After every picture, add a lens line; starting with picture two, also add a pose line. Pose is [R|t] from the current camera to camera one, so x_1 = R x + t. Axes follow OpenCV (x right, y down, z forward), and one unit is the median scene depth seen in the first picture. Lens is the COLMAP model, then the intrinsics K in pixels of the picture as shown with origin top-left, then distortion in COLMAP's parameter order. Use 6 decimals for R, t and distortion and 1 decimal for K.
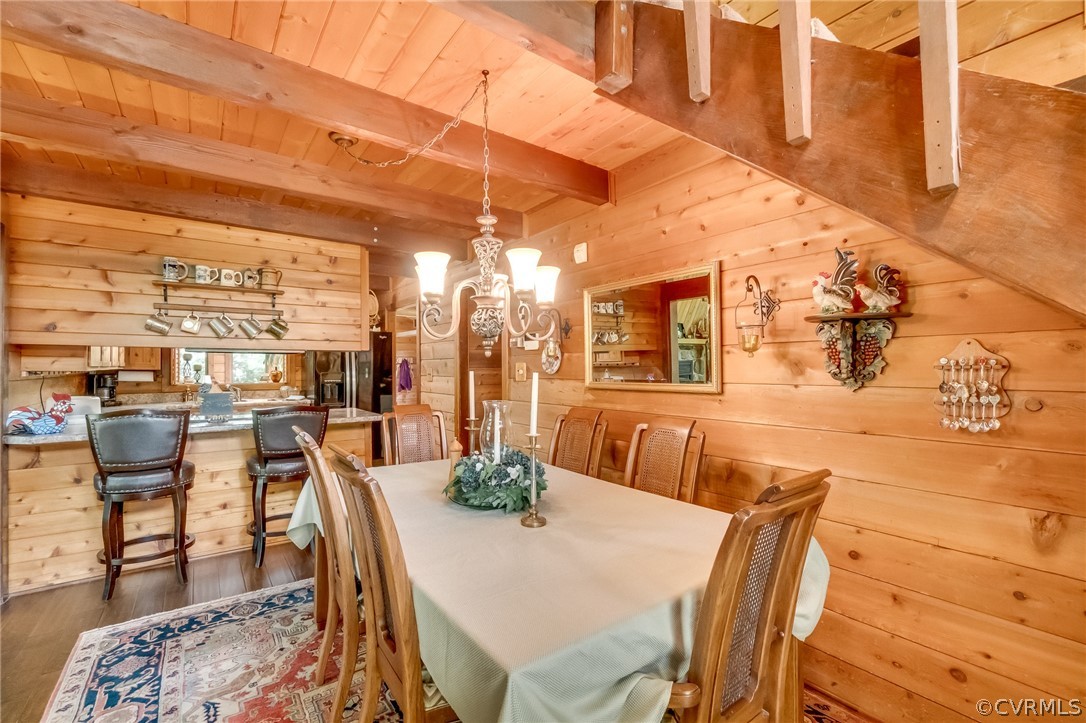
lens RADIAL K [[453.5, 0, 542.7], [0, 453.5, 361.2], [0, 0, 1]] dist [-0.004306, 0.001293]
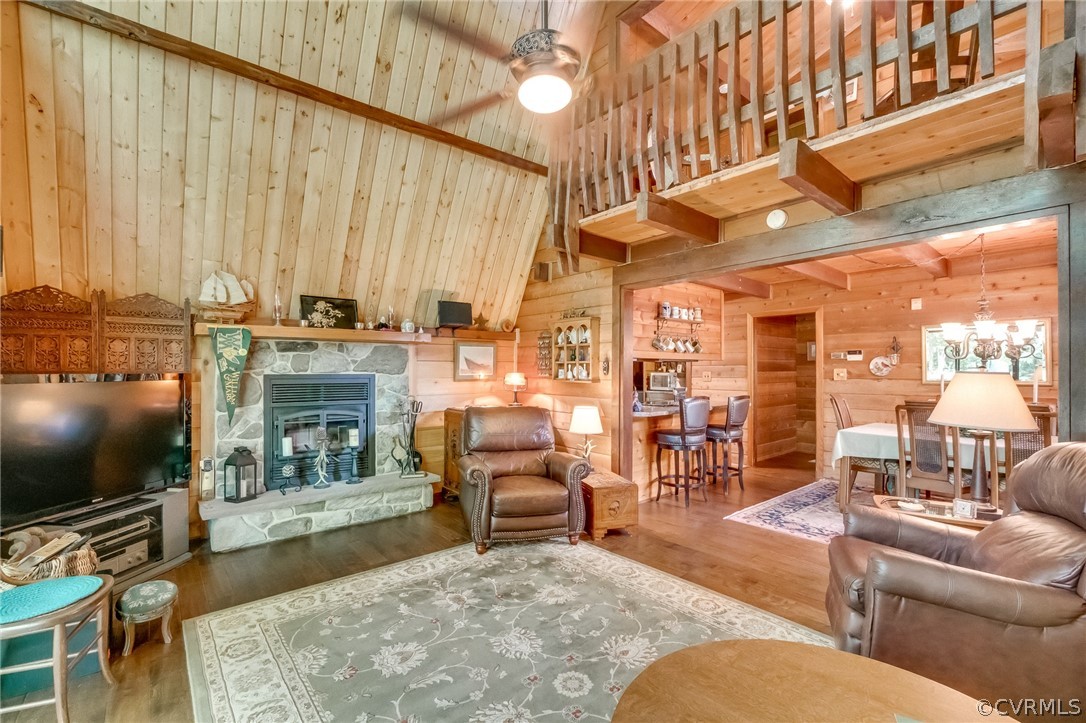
lens RADIAL K [[453.5, 0, 542.7], [0, 453.5, 366.8], [0, 0, 1]] dist [-0.004306, 0.001293]
pose [[0.995004, 0.008000, 0.099511, -1.862280], [-0.007783, 0.999966, -0.002567, 0.011812], [-0.099528, 0.001780, 0.995033, -0.690442]]
